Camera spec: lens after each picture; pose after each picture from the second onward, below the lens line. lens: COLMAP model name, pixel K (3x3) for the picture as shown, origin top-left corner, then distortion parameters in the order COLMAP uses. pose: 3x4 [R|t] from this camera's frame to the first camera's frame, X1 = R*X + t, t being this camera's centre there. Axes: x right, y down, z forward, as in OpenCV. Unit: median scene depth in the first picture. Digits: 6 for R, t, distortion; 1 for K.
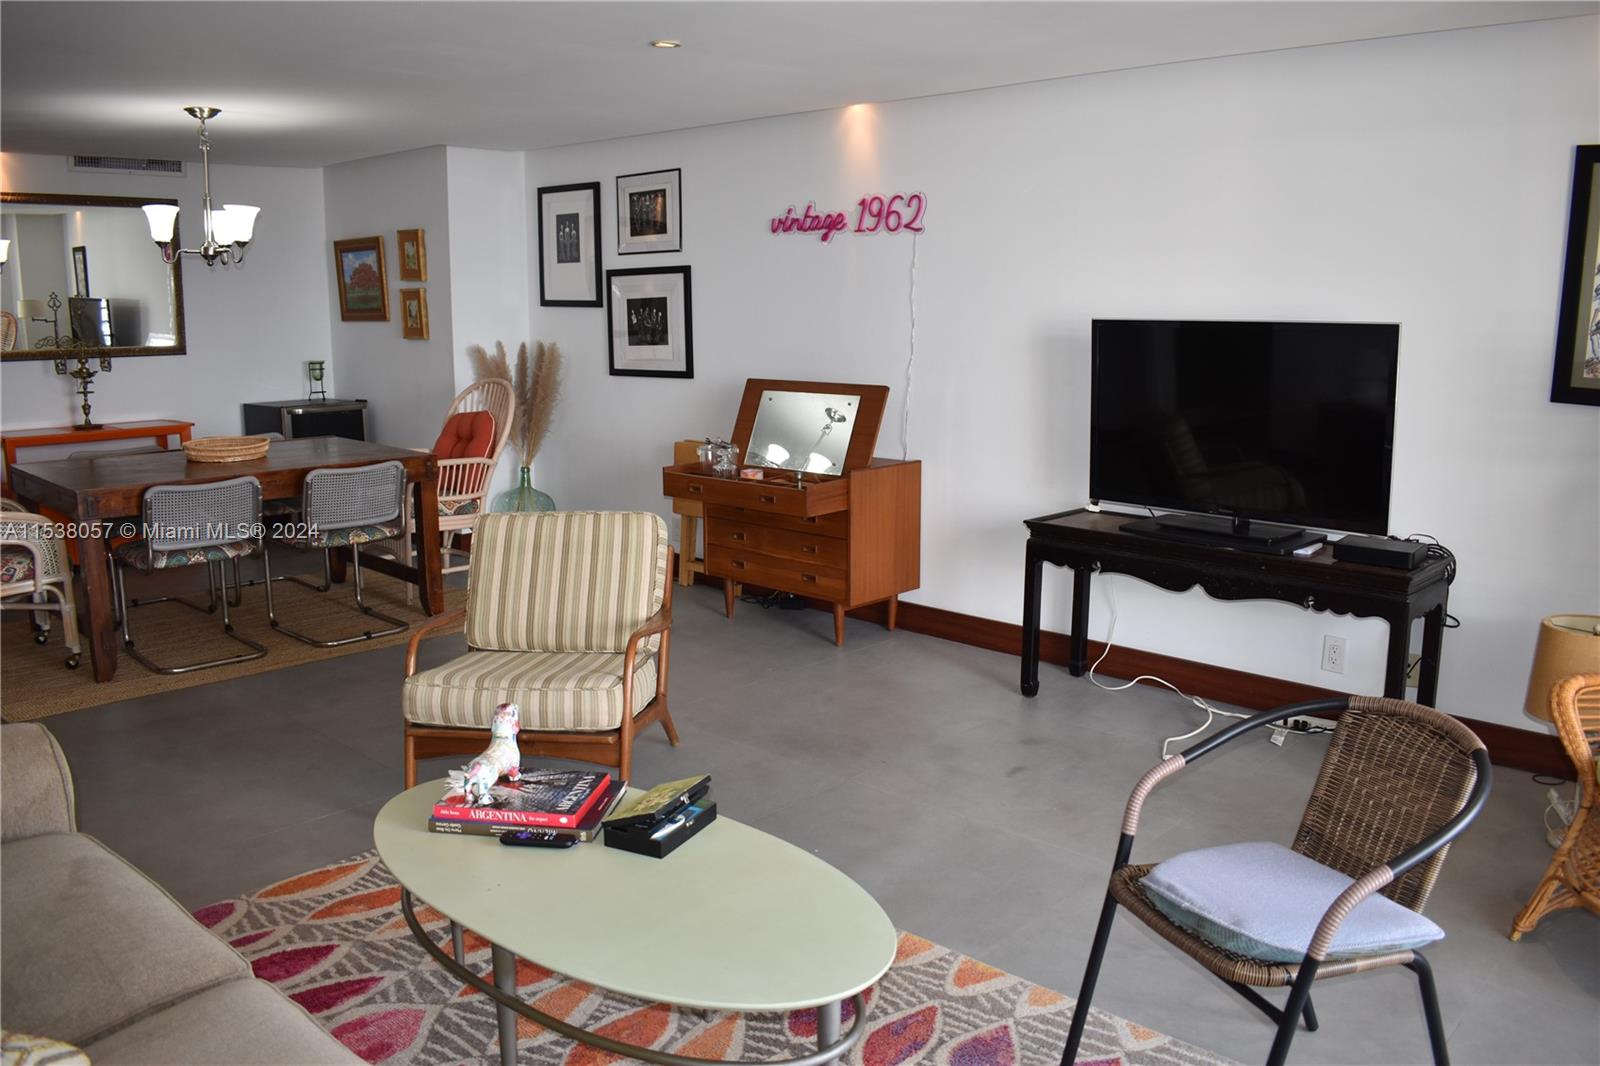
lens RADIAL K [[1244.9, 0, 798.9], [0, 1244.9, 533.5], [0, 0, 1]] dist [-0.086599, 0.003851]
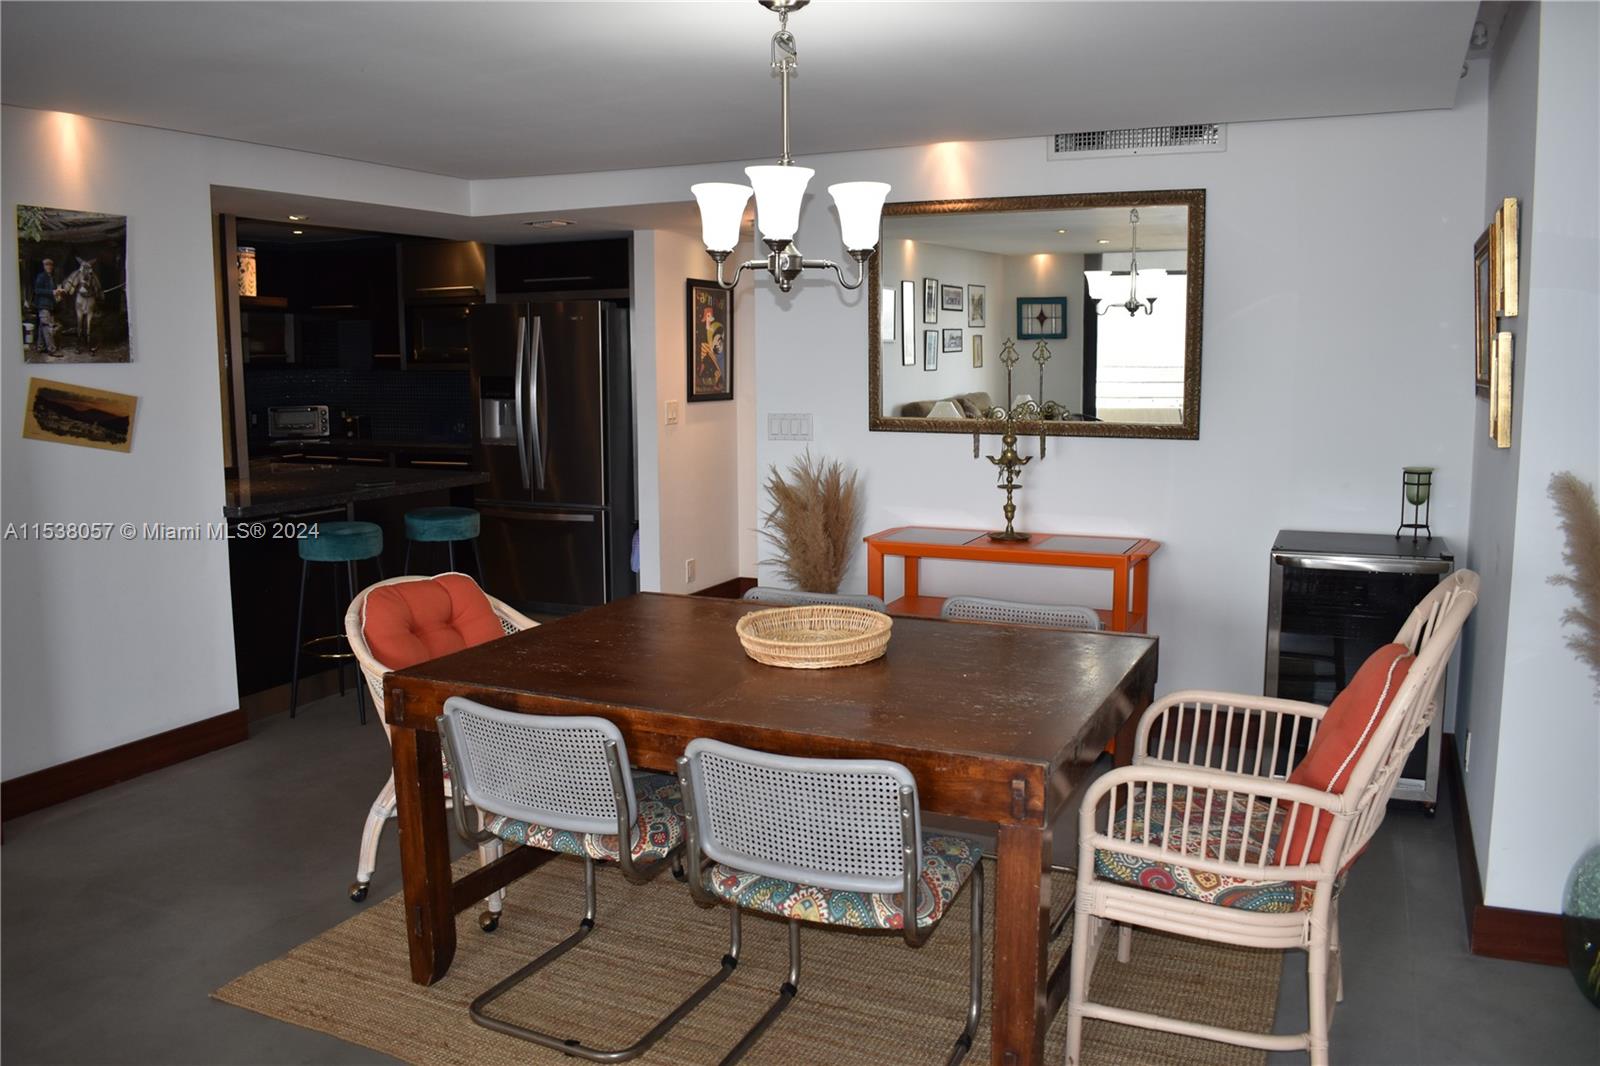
lens RADIAL K [[1244.9, 0, 798.6], [0, 1244.9, 528.9], [0, 0, 1]] dist [-0.086599, 0.003851]
pose [[0.304219, 0.127231, -0.944067, 0.028199], [-0.165530, 0.983024, 0.079140, -0.129164], [0.938110, 0.132196, 0.320115, 0.671880]]
